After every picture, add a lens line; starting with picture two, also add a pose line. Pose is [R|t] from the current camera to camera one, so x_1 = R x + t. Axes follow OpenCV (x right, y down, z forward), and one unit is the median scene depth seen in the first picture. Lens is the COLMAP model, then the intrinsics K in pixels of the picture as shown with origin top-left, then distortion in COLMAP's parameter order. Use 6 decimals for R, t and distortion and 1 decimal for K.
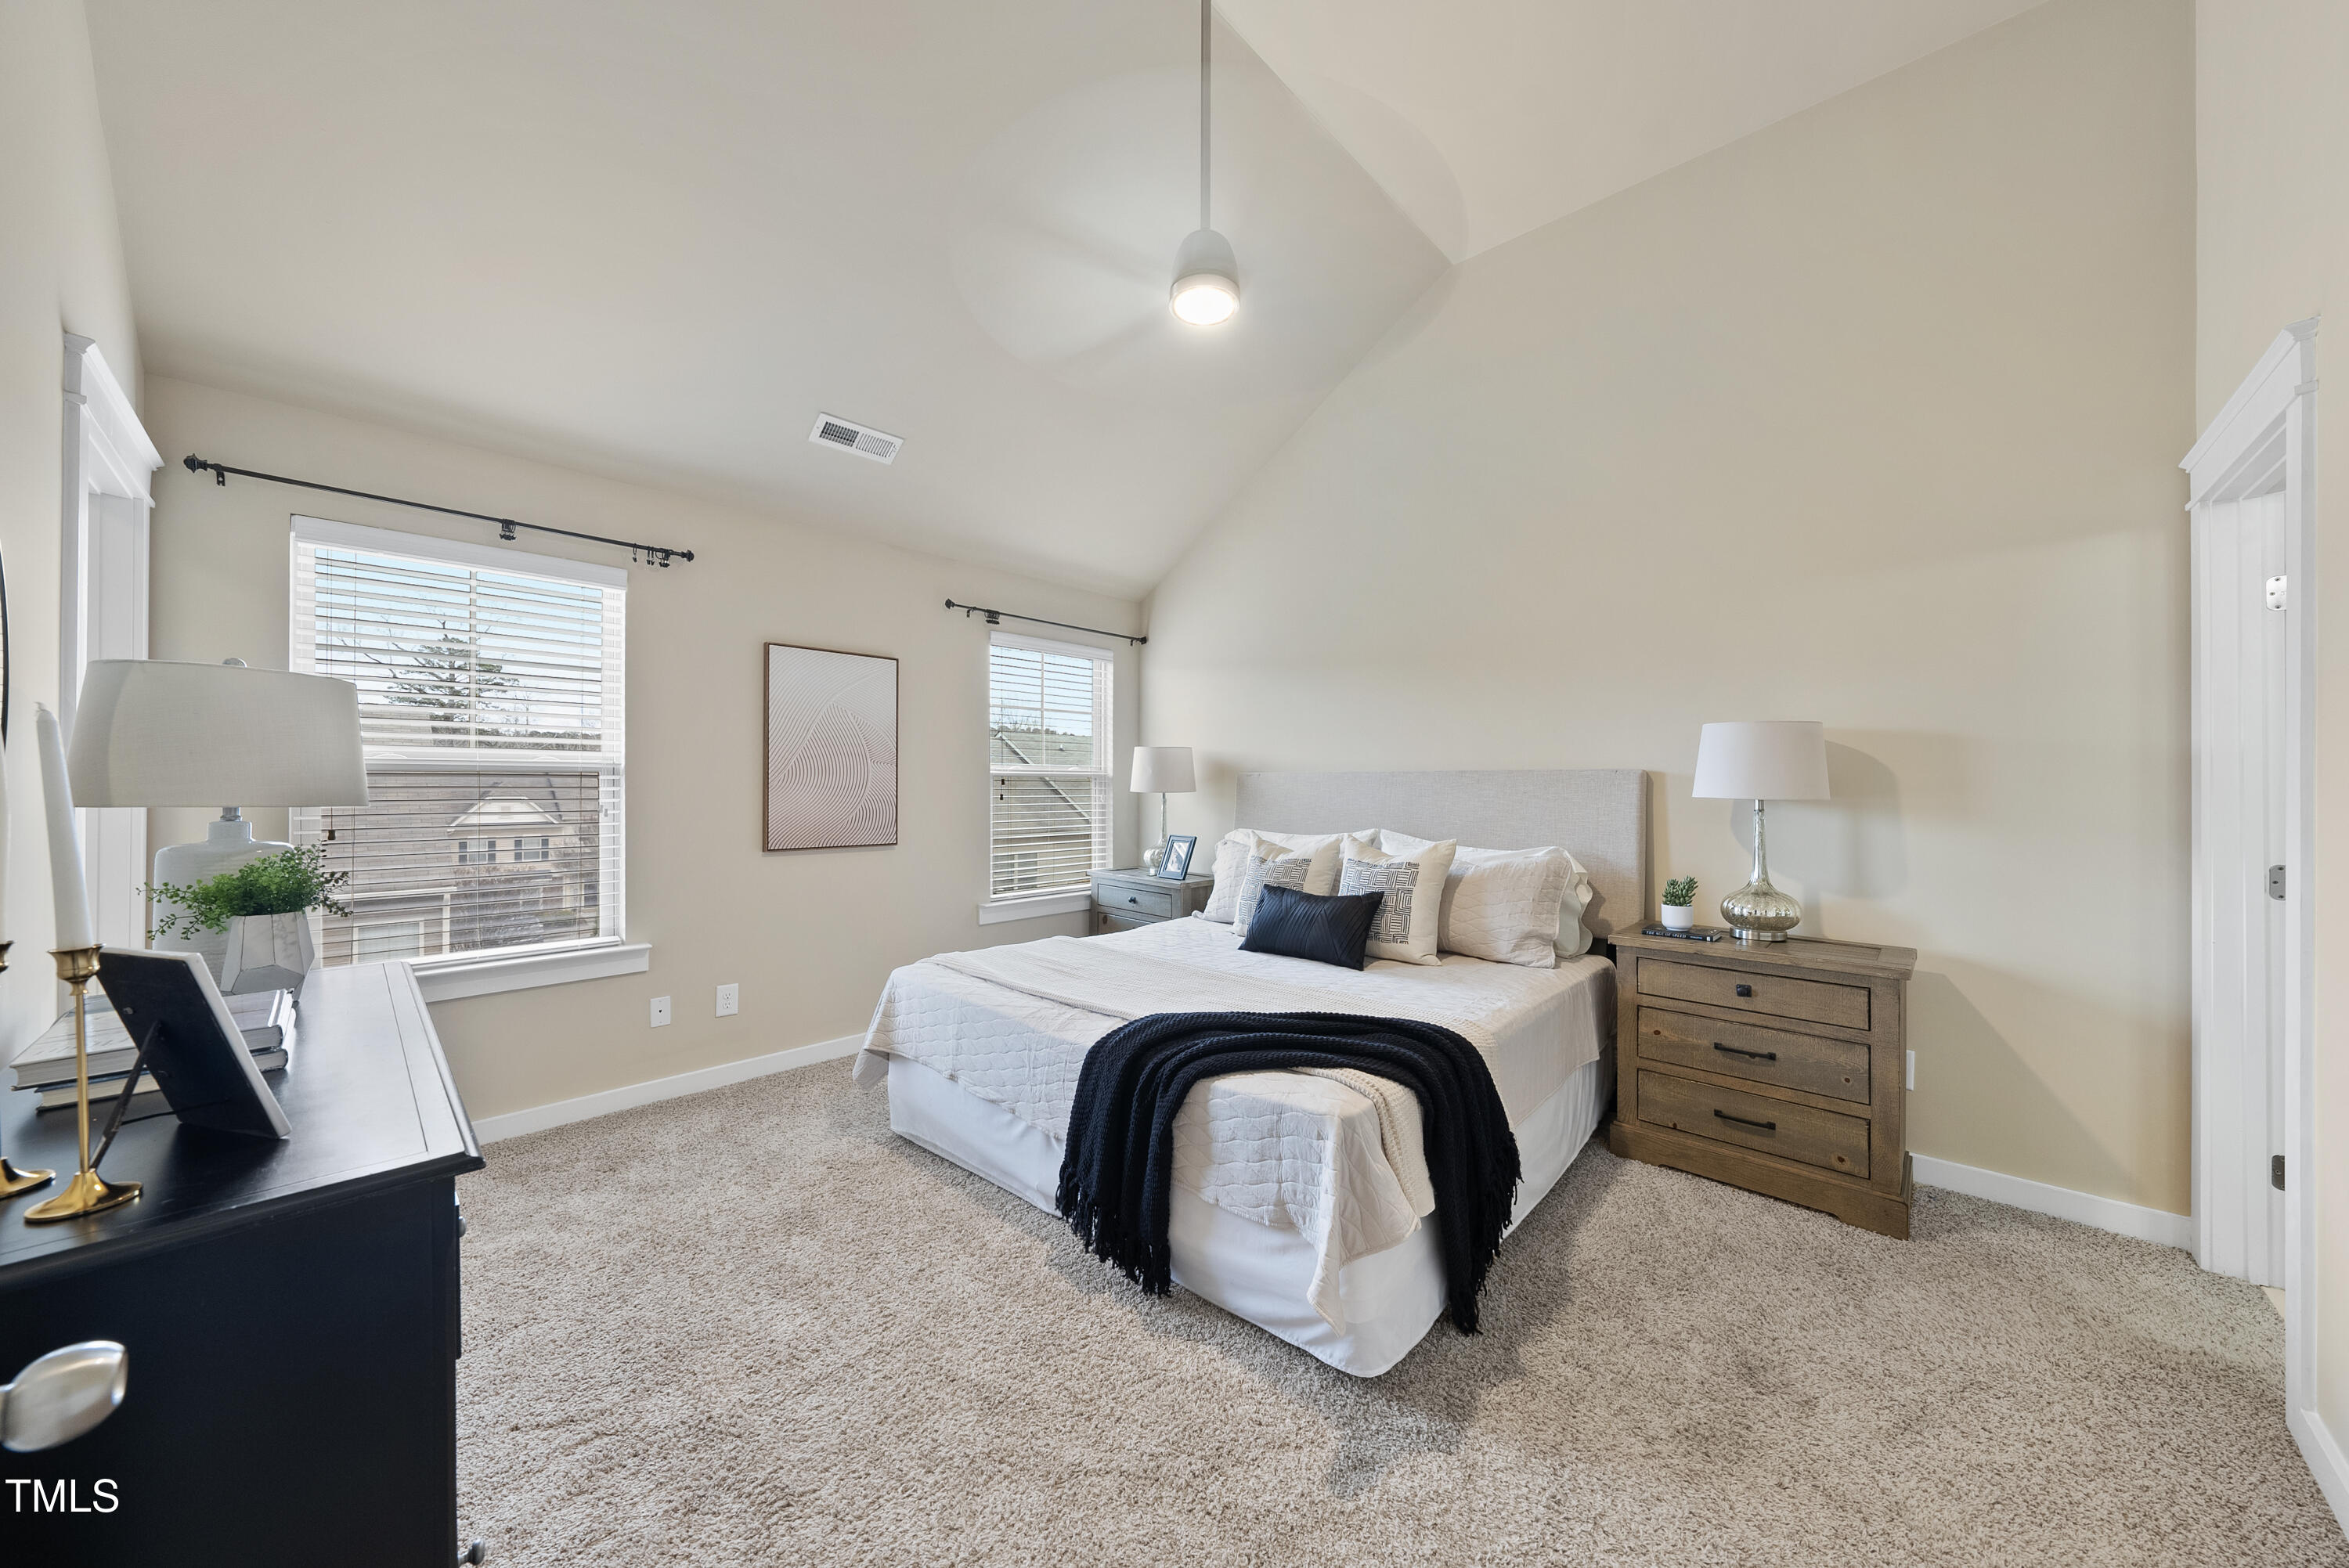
lens RADIAL K [[804.7, 0, 1183.0], [0, 804.7, 785.1], [0, 0, 1]] dist [-0.001153, -0.000147]
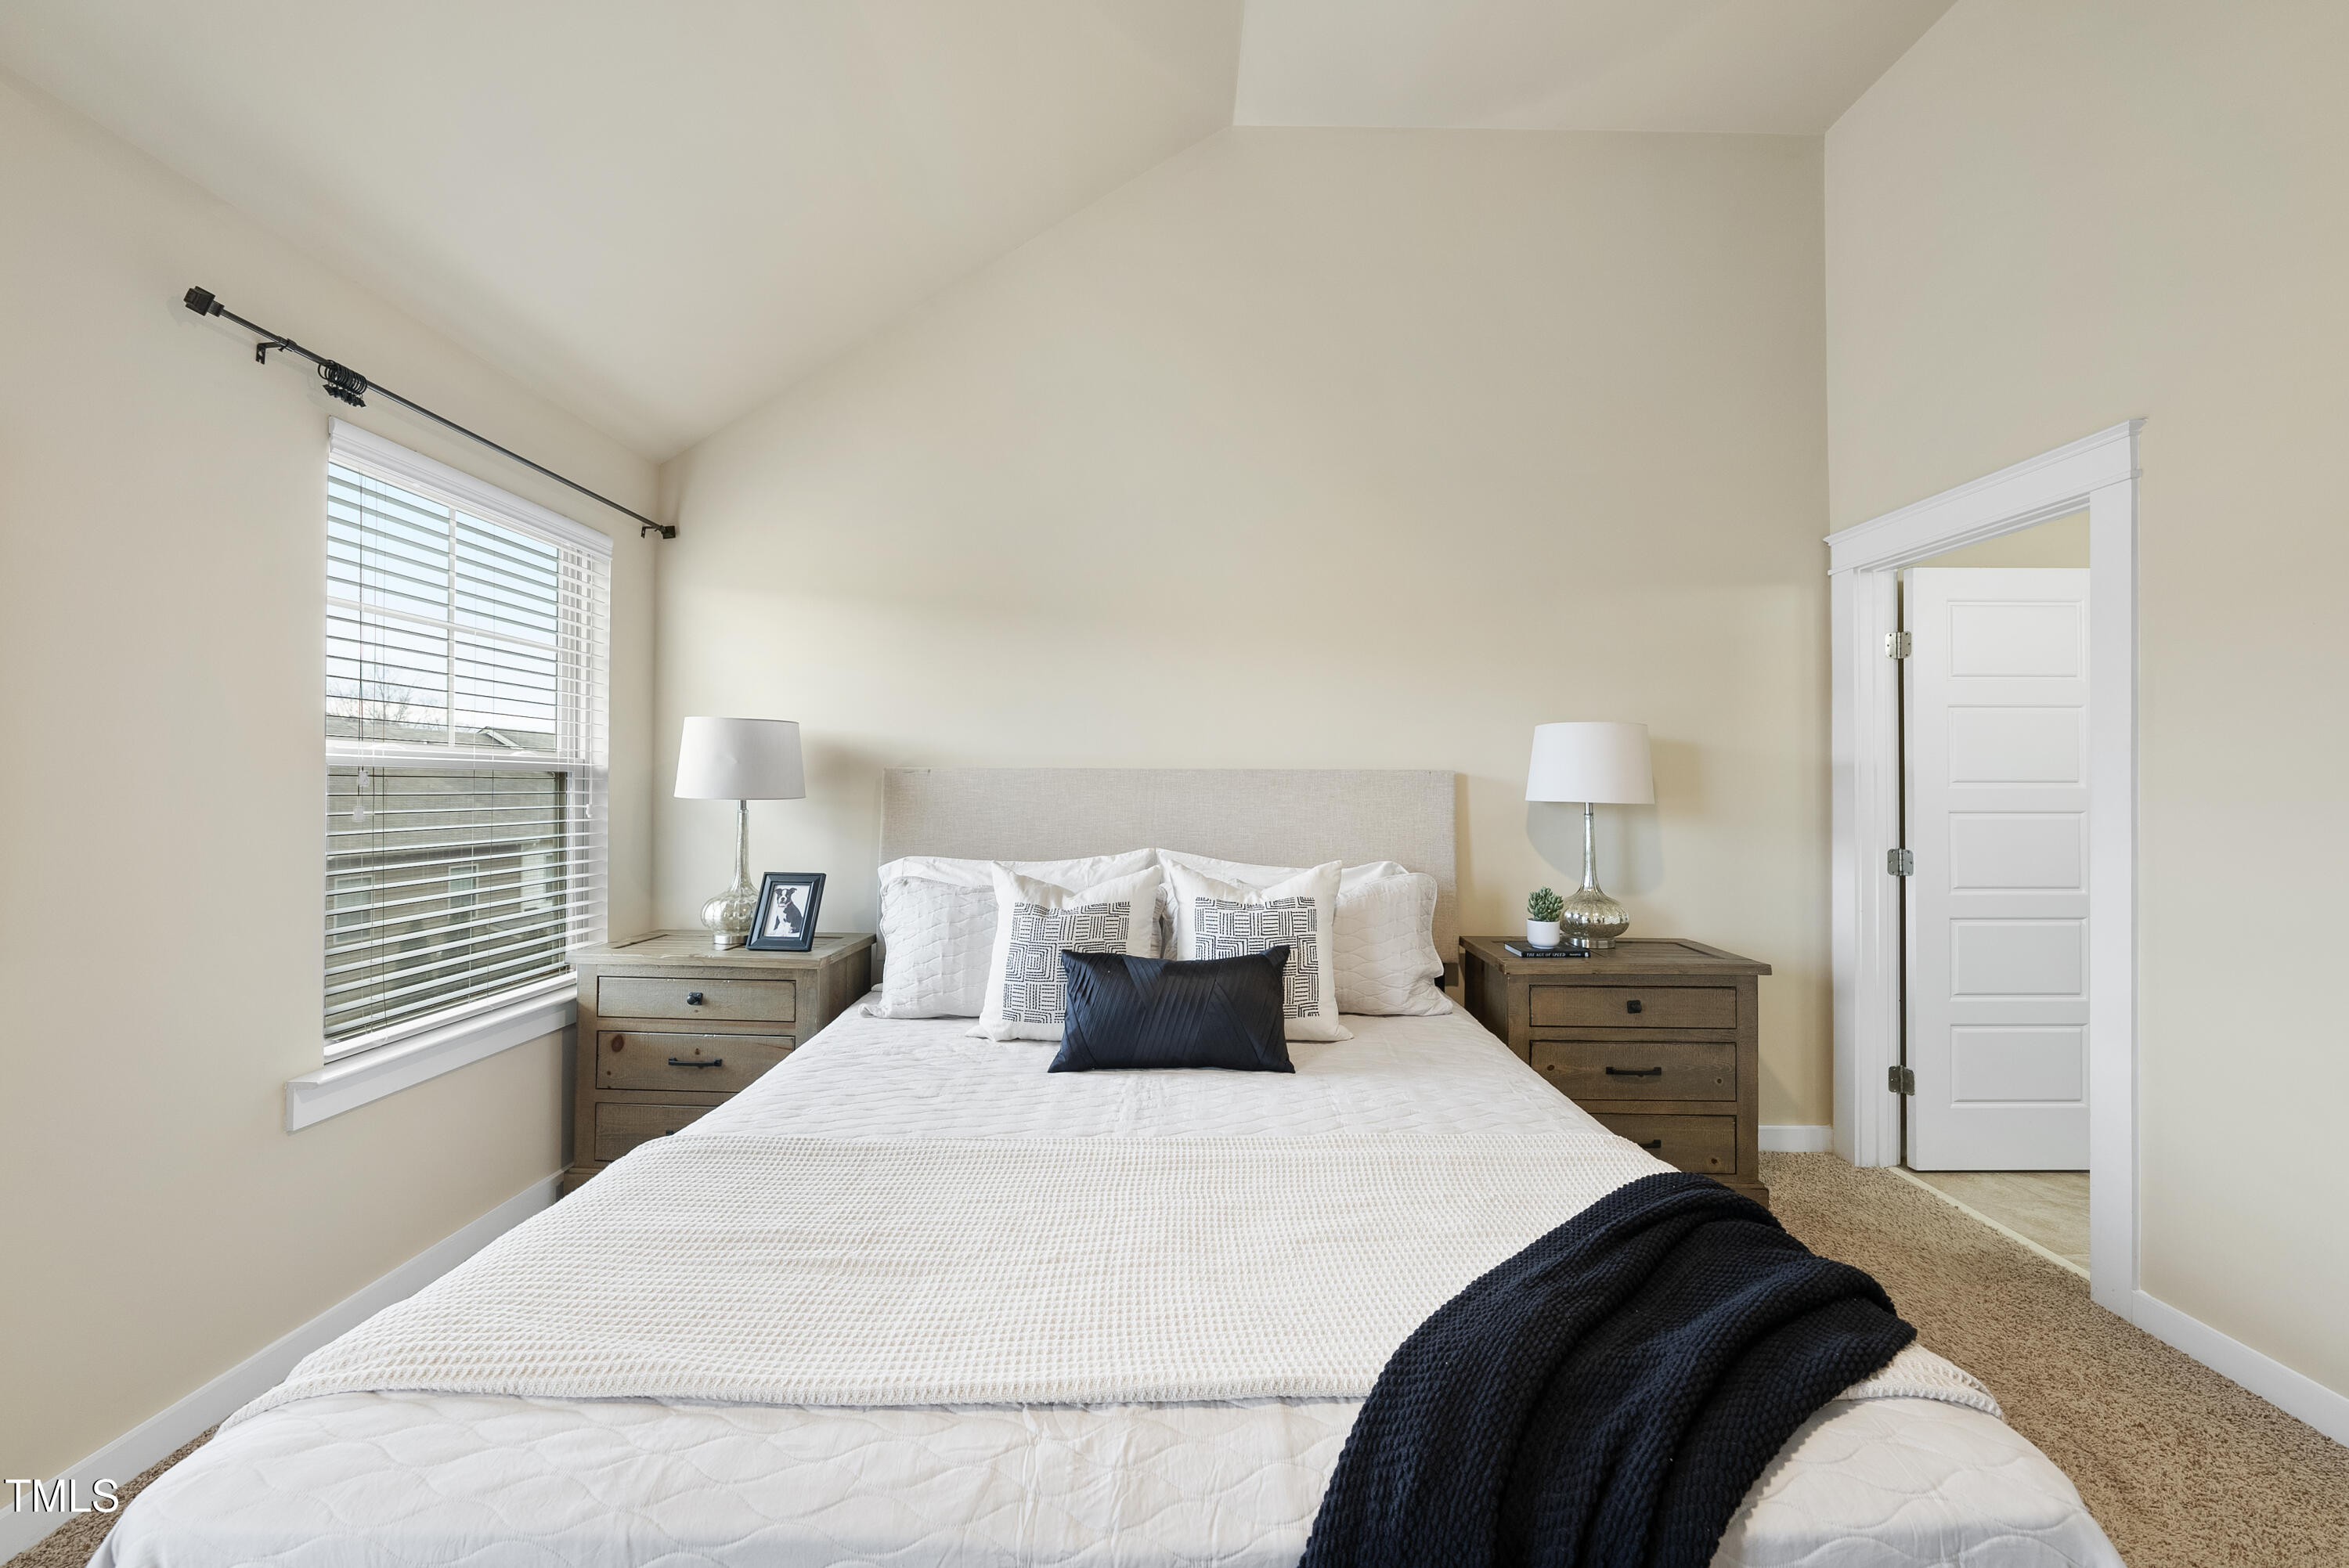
lens RADIAL K [[804.7, 0, 1183.0], [0, 804.7, 785.1], [0, 0, 1]] dist [-0.001153, -0.000147]
pose [[0.734889, 0.002747, 0.678182, -0.278445], [-0.001954, 0.999996, -0.001934, -0.001179], [-0.678185, 0.000096, 0.734892, 0.559719]]
